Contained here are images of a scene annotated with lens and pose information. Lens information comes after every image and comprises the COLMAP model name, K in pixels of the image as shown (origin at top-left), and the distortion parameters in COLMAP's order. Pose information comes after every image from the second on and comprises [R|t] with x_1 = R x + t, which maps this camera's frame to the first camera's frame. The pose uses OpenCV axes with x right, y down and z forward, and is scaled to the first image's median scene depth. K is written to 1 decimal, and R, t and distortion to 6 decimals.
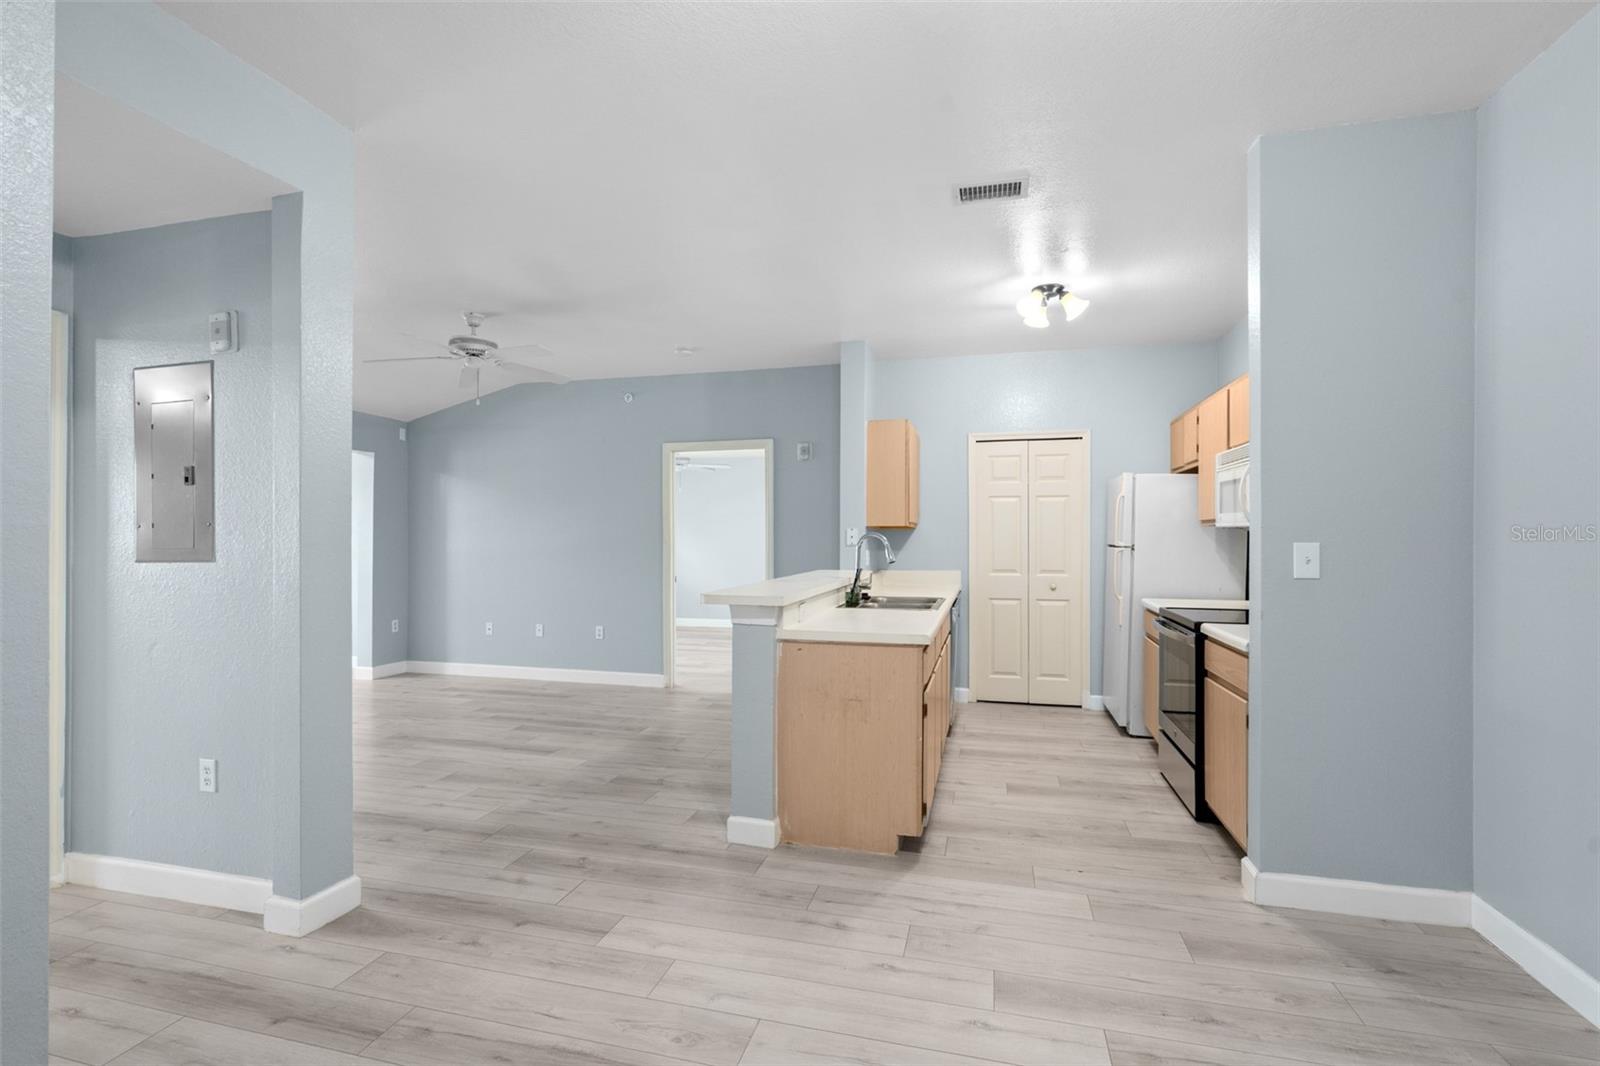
lens RADIAL K [[743.1, 0, 796.3], [0, 743.1, 533.8], [0, 0, 1]] dist [-0.001795, 0.000455]
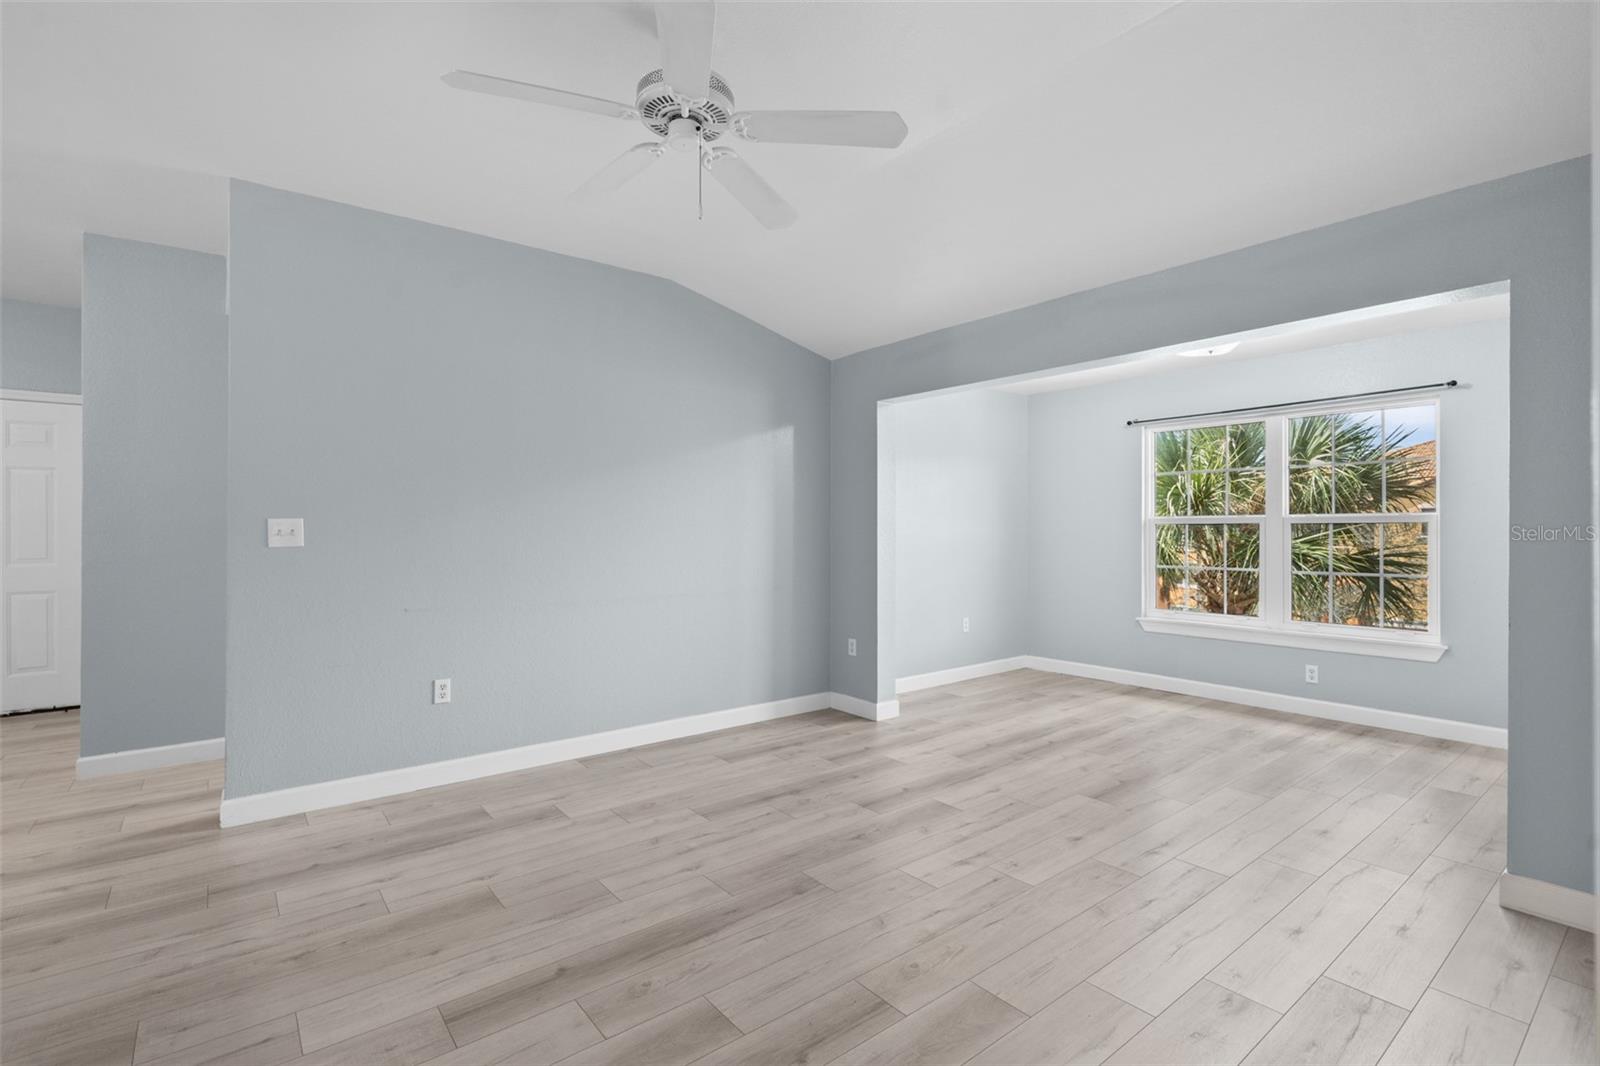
lens RADIAL K [[743.1, 0, 796.3], [0, 743.1, 533.8], [0, 0, 1]] dist [-0.001795, 0.000455]
pose [[-0.596185, 0.001852, -0.802845, -0.110304], [0.001154, 0.999998, 0.001450, 0.020733], [0.802846, -0.000062, -0.596186, 1.386882]]
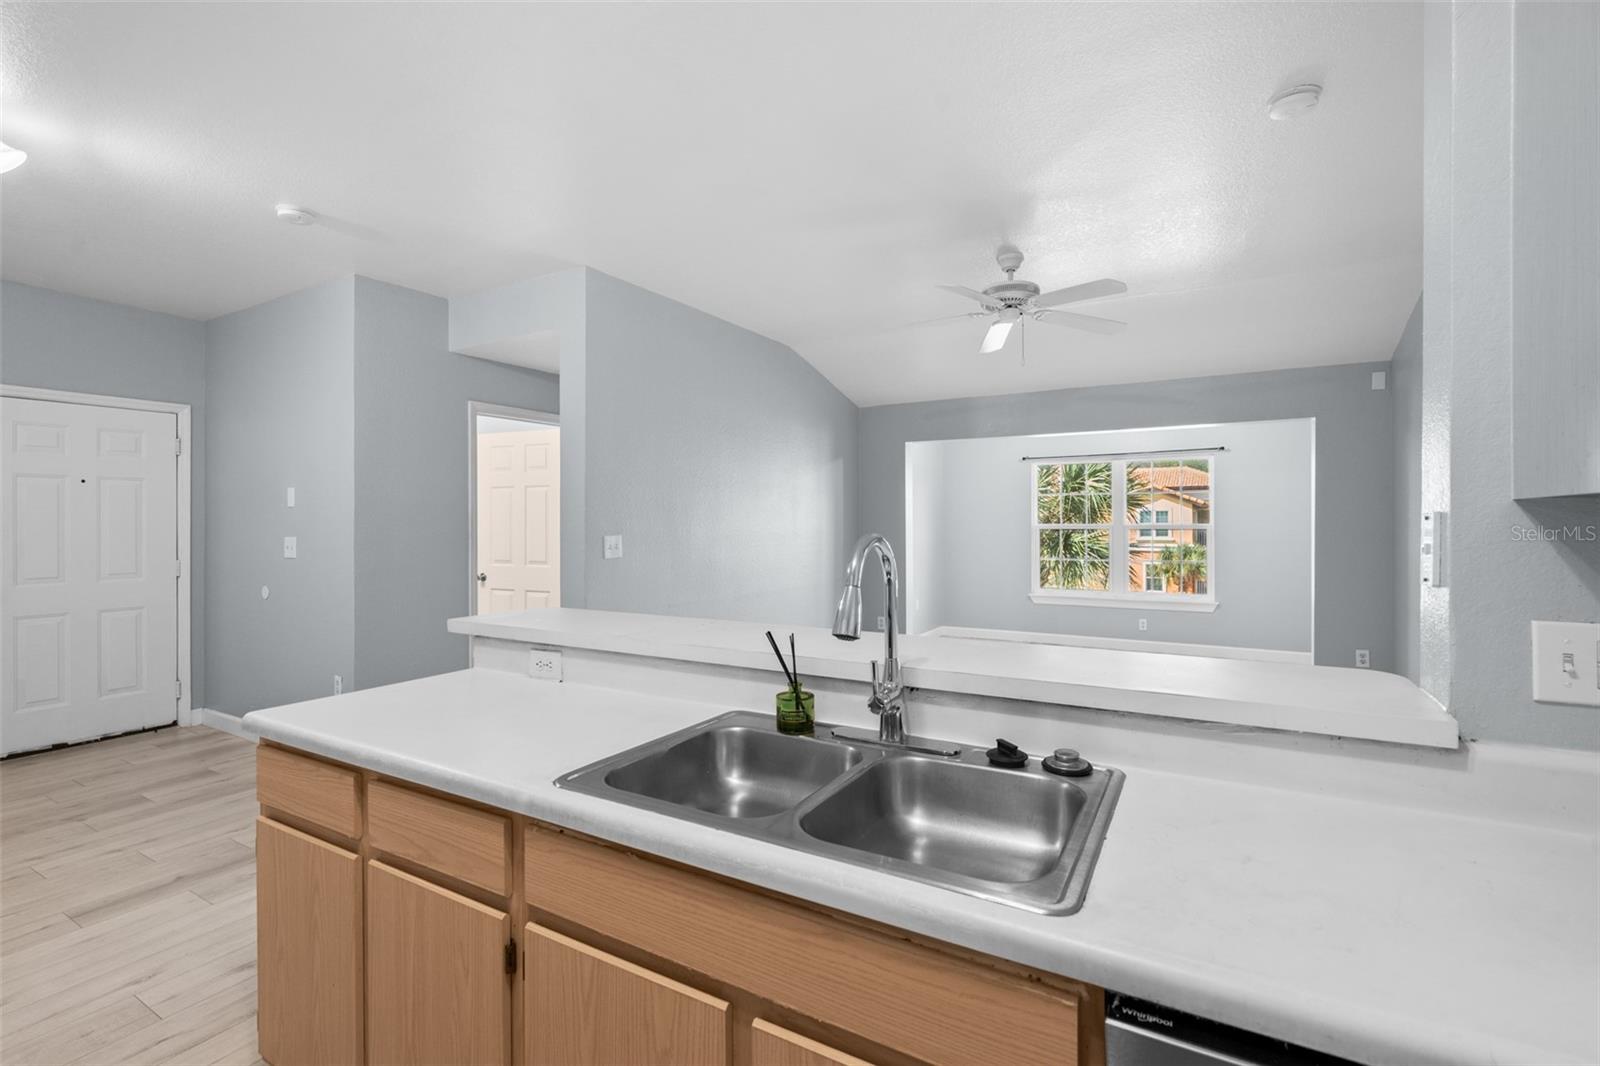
lens RADIAL K [[737.8, 0, 800.0], [0, 737.8, 533.0], [0, 0, 1]] dist [-0.003604, -0.000249]
pose [[-0.259784, 0.010624, -0.965608, 0.406905], [0.004674, 0.999942, 0.009744, -0.003663], [0.965656, -0.001982, -0.259818, 1.030772]]
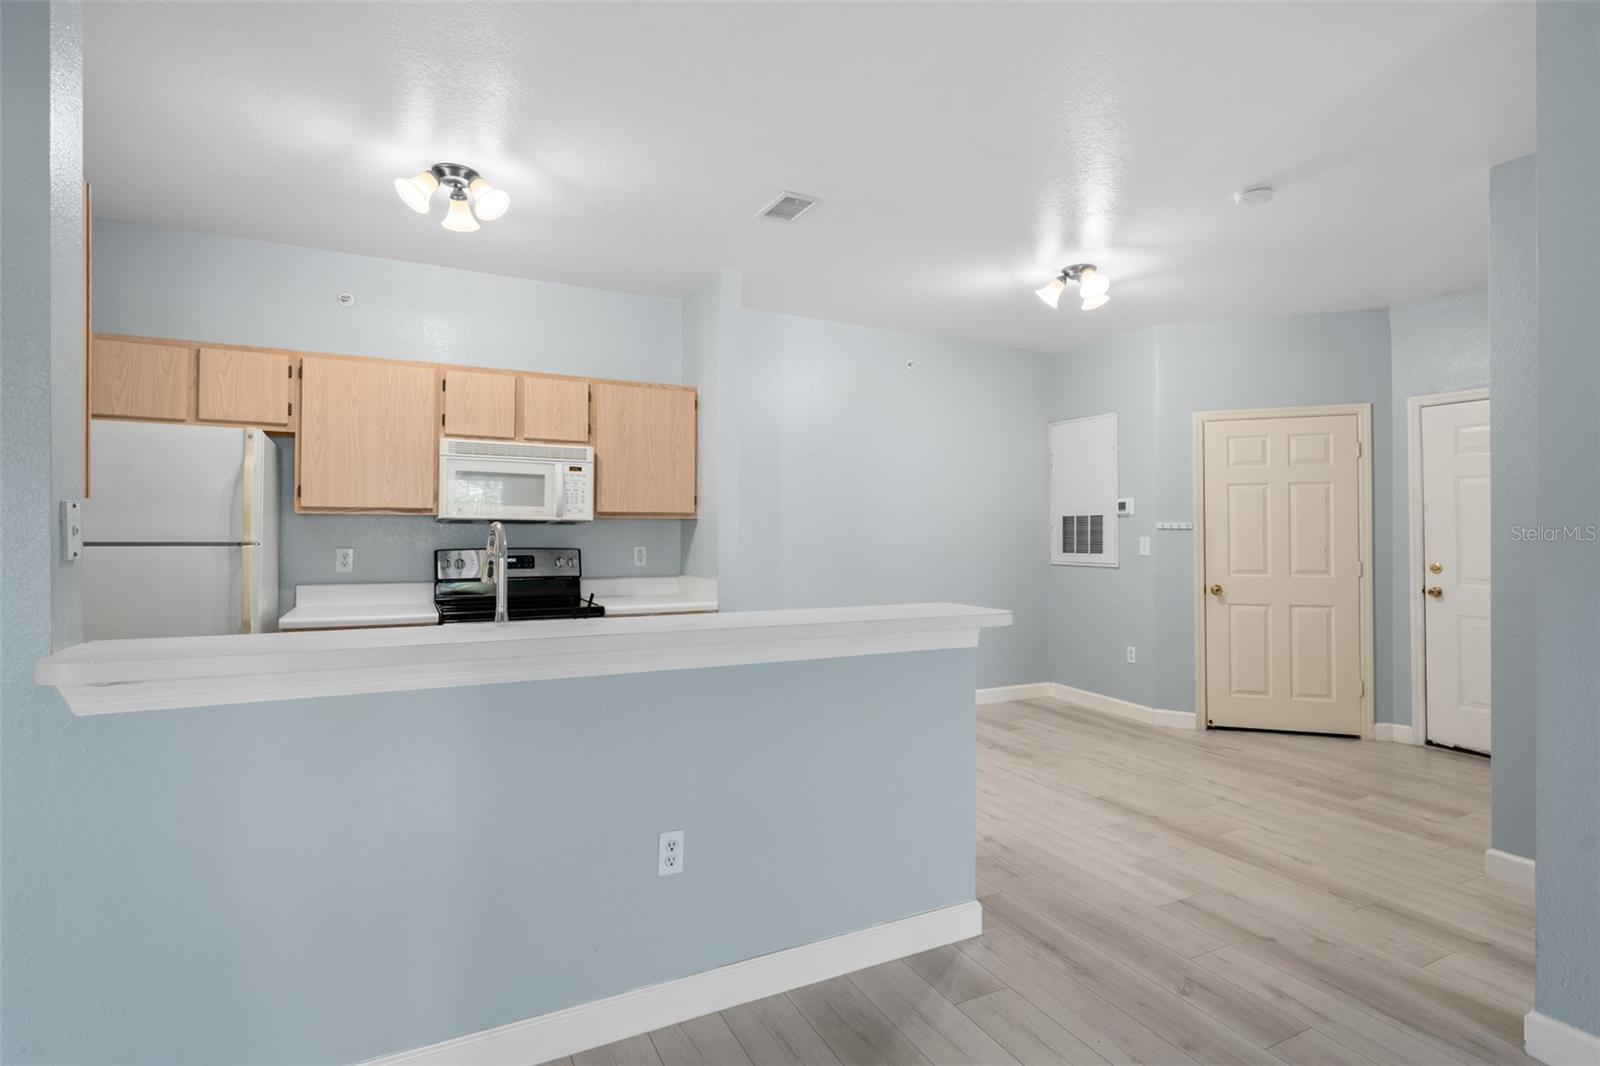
lens RADIAL K [[772.0, 0, 793.8], [0, 772.0, 526.7], [0, 0, 1]] dist [0.000883, 0.000299]
pose [[-0.663623, -0.005655, 0.748046, -0.386645], [-0.009523, 0.999954, -0.000889, -0.001949], [-0.748007, -0.007713, -0.663646, 1.164081]]
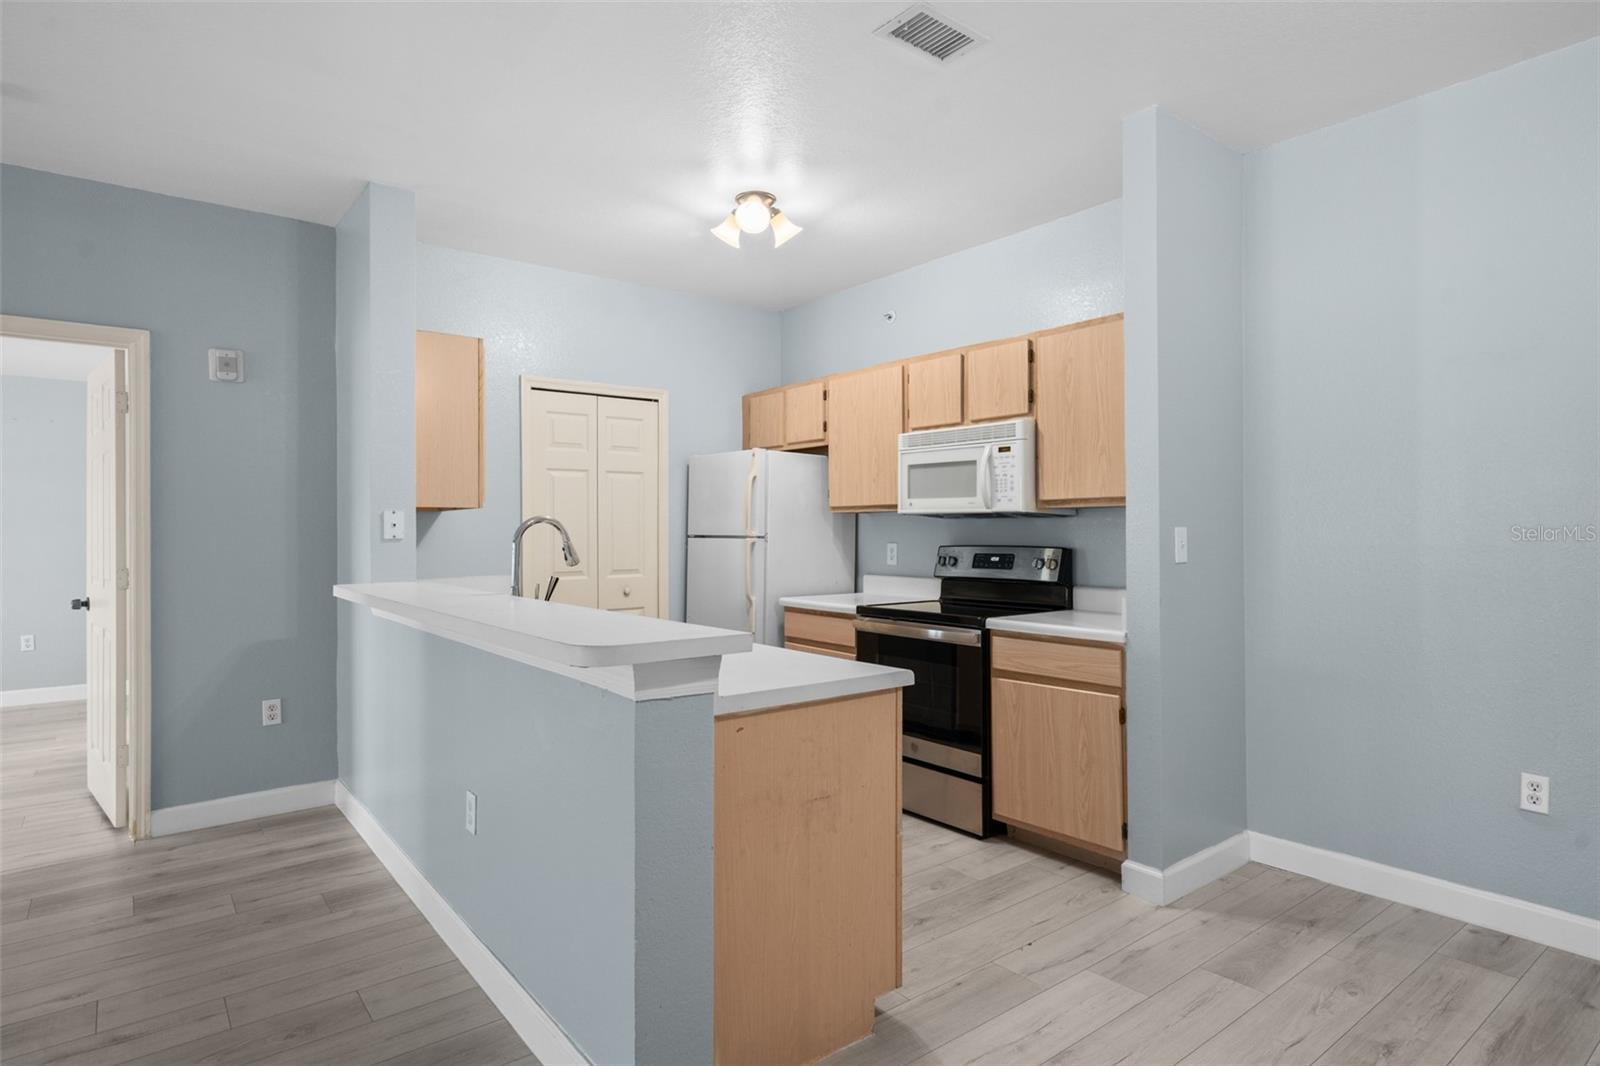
lens RADIAL K [[860.6, 0, 795.9], [0, 860.6, 520.4], [0, 0, 1]] dist [0.004496, -0.000058]
pose [[0.601964, 0.005960, 0.798501, -0.321301], [0.000182, 0.999971, -0.007600, 0.006701], [-0.798523, 0.004720, 0.601946, 0.411890]]
